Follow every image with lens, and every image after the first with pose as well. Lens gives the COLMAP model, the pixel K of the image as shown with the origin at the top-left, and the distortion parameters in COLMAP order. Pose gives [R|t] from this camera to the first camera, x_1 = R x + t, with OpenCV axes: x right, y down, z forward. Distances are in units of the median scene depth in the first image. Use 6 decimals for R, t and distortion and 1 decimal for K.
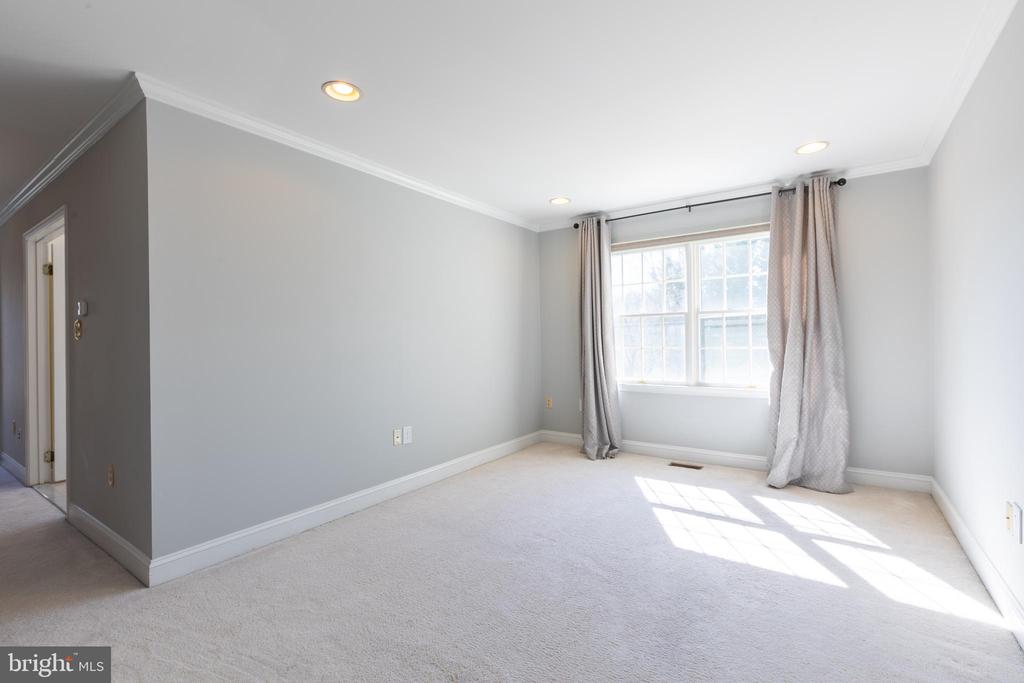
lens RADIAL K [[456.6, 0, 516.9], [0, 456.6, 340.4], [0, 0, 1]] dist [-0.001204, -0.000329]
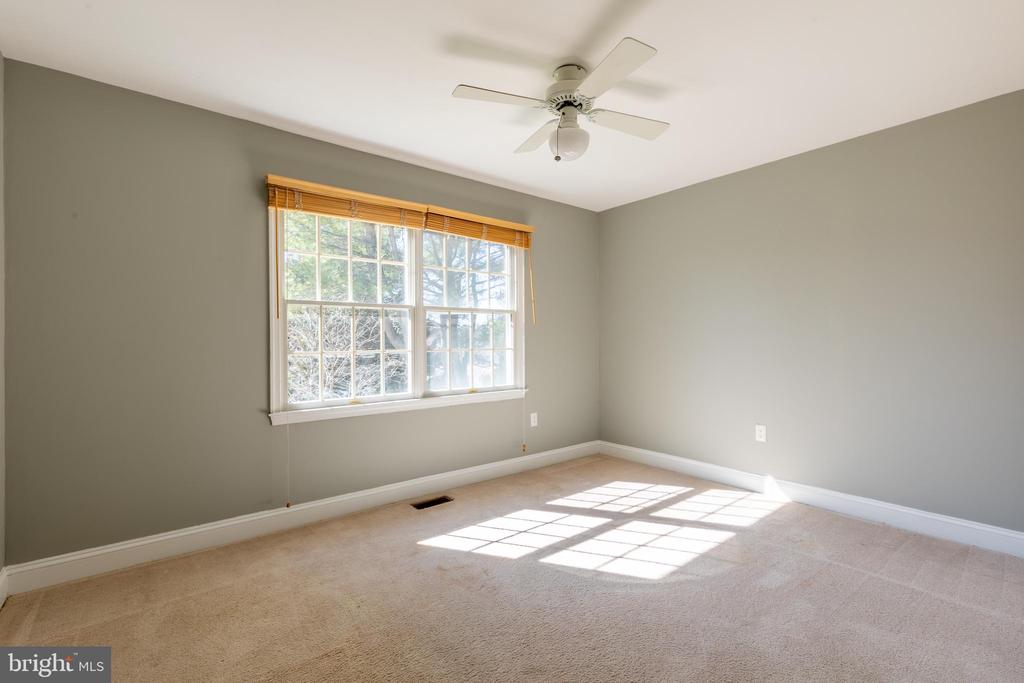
lens RADIAL K [[456.6, 0, 514.4], [0, 456.6, 340.5], [0, 0, 1]] dist [-0.001204, -0.000329]
pose [[0.259885, 0.020564, 0.965421, -0.436822], [0.009456, 0.999671, -0.023839, 0.028051], [-0.965593, 0.015325, 0.259605, 0.849100]]
